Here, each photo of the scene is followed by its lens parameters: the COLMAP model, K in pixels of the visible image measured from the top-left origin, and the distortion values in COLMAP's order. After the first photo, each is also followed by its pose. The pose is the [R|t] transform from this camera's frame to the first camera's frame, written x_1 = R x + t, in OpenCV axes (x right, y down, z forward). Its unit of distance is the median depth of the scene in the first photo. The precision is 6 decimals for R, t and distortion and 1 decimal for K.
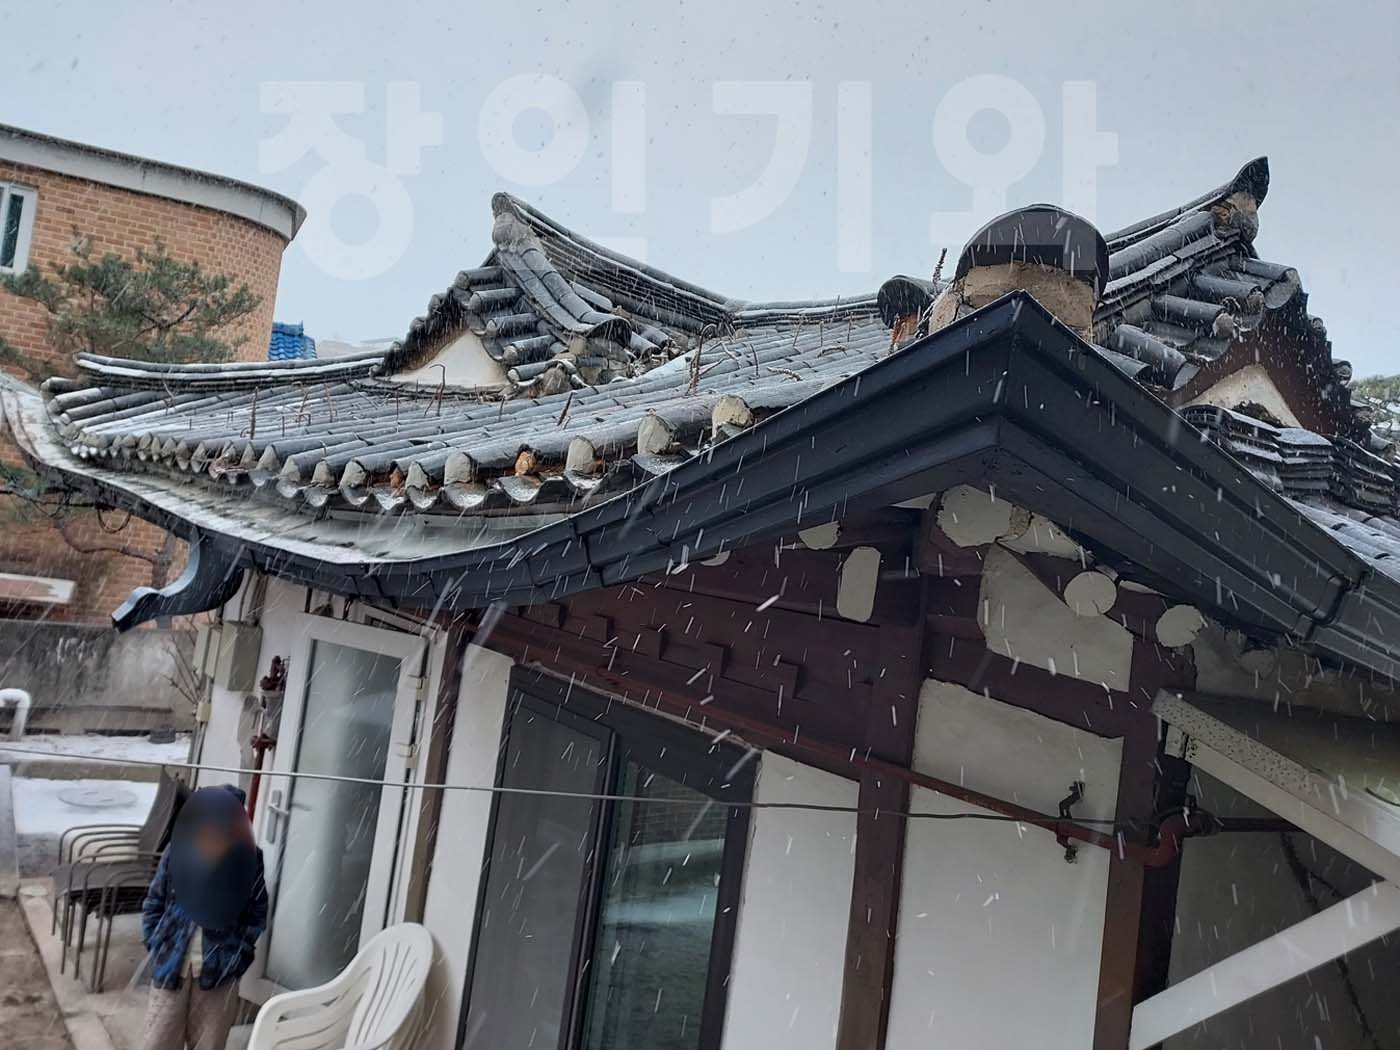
lens RADIAL K [[1076.5, 0, 668.9], [0, 1076.5, 489.7], [0, 0, 1]] dist [0.077134, -0.066447]
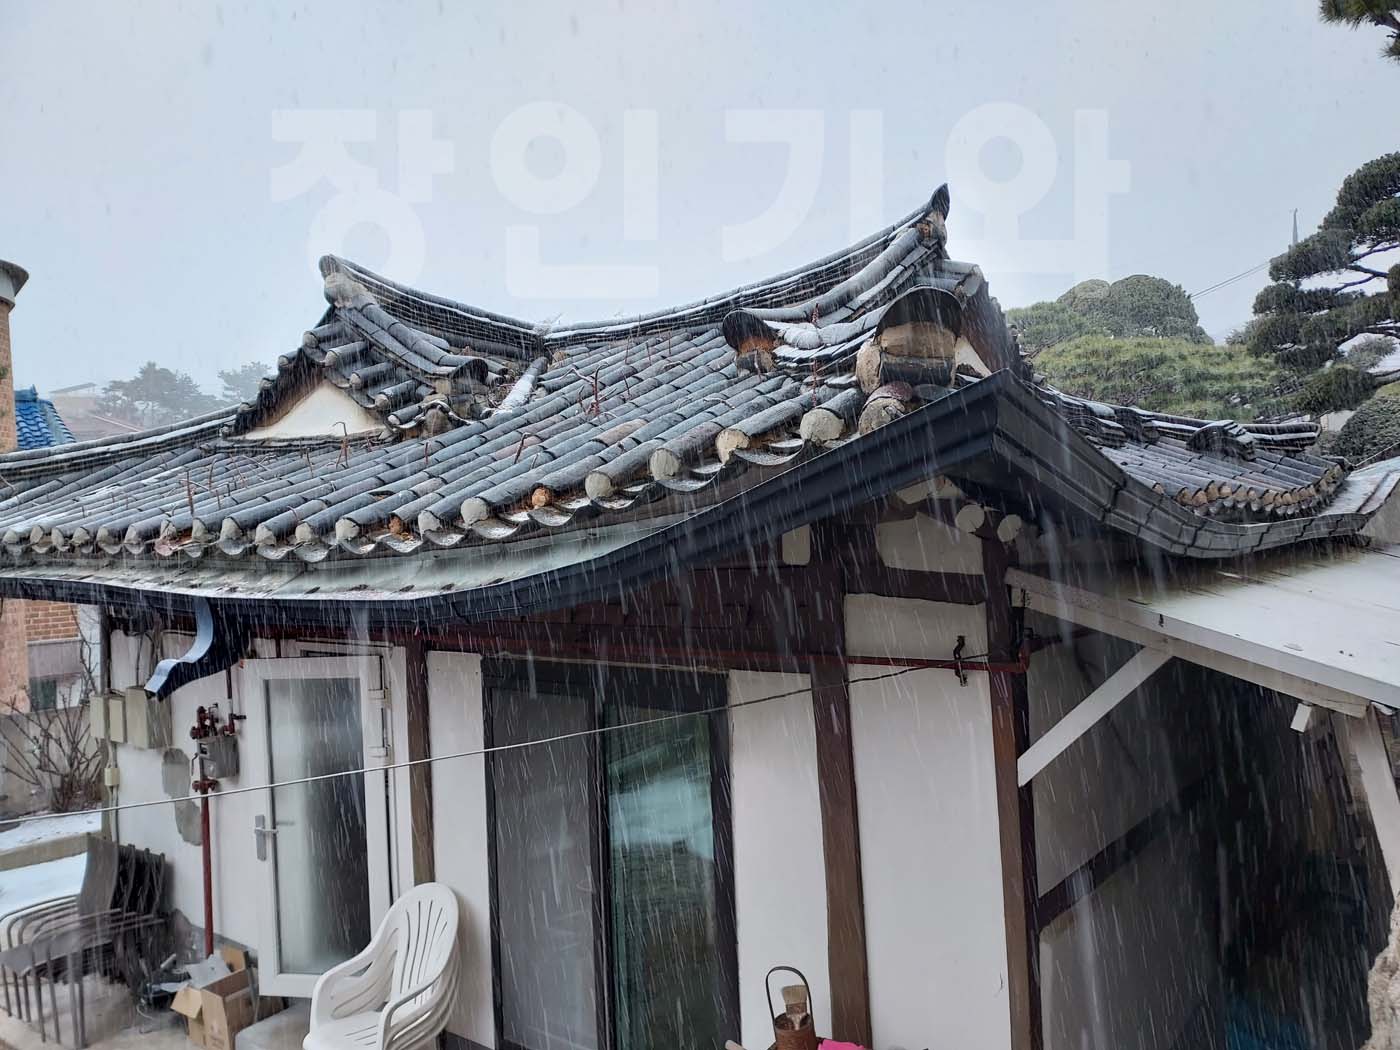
lens RADIAL K [[957.8, 0, 722.5], [0, 957.8, 535.4], [0, 0, 1]] dist [0.090207, -0.070718]
pose [[0.942541, -0.183008, 0.279509, -0.119161], [0.162927, 0.982182, 0.093670, -0.023959], [-0.291671, -0.042749, 0.955563, -0.086934]]
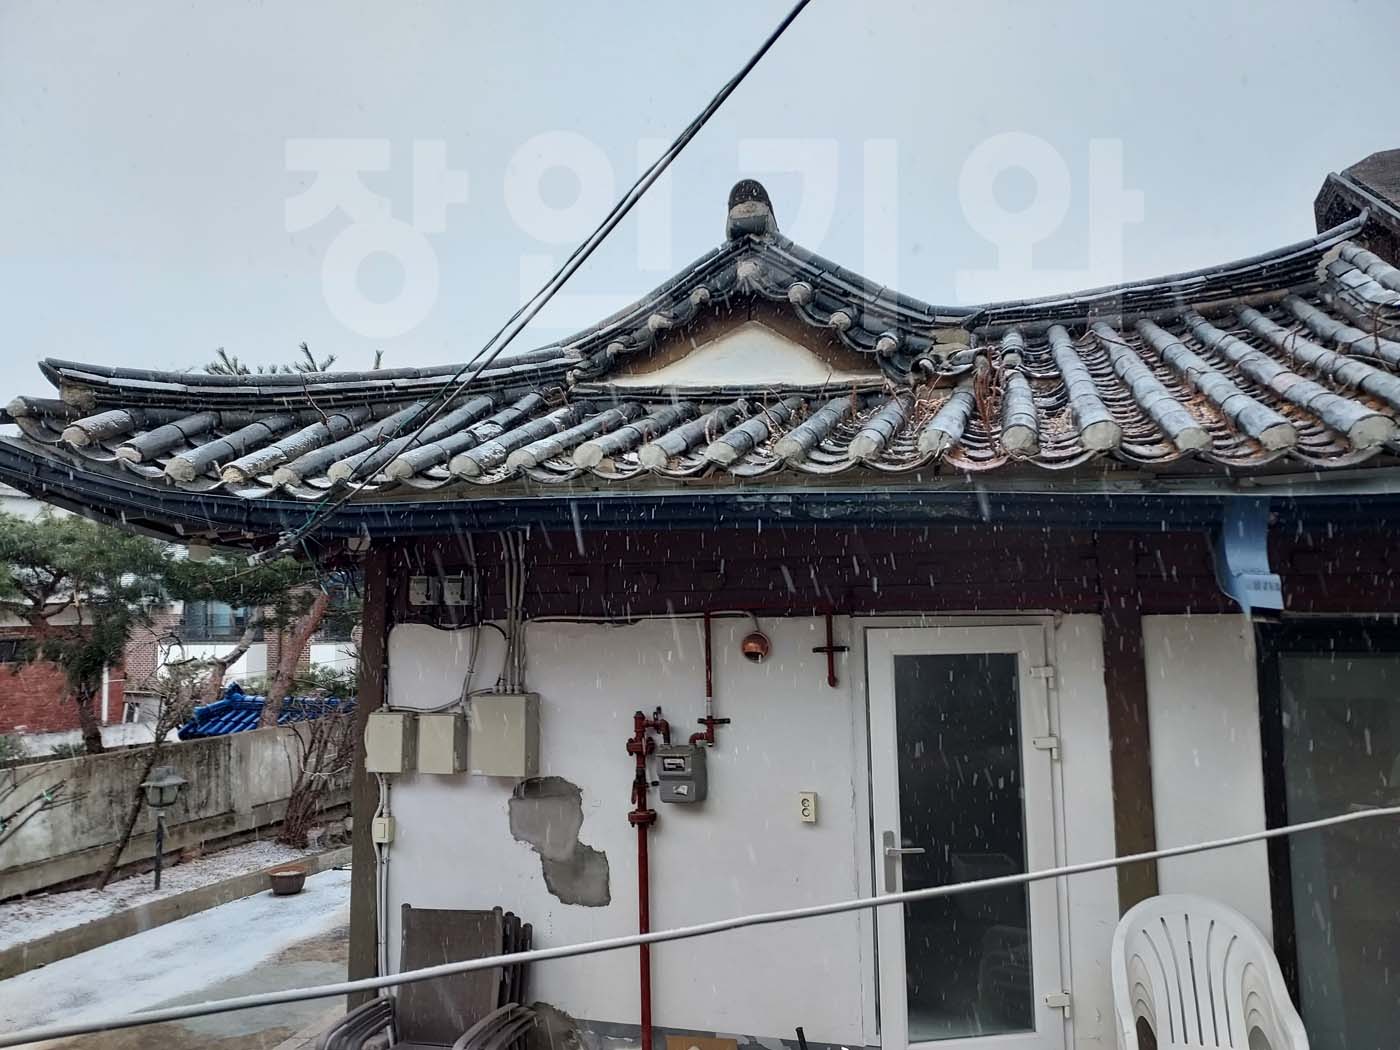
lens RADIAL K [[957.8, 0, 722.5], [0, 957.8, 535.4], [0, 0, 1]] dist [0.090207, -0.070718]
pose [[0.774975, -0.107561, 0.622771, -0.815332], [0.096577, 0.993992, 0.051495, -0.015320], [-0.624569, 0.020238, 0.780708, 0.408794]]
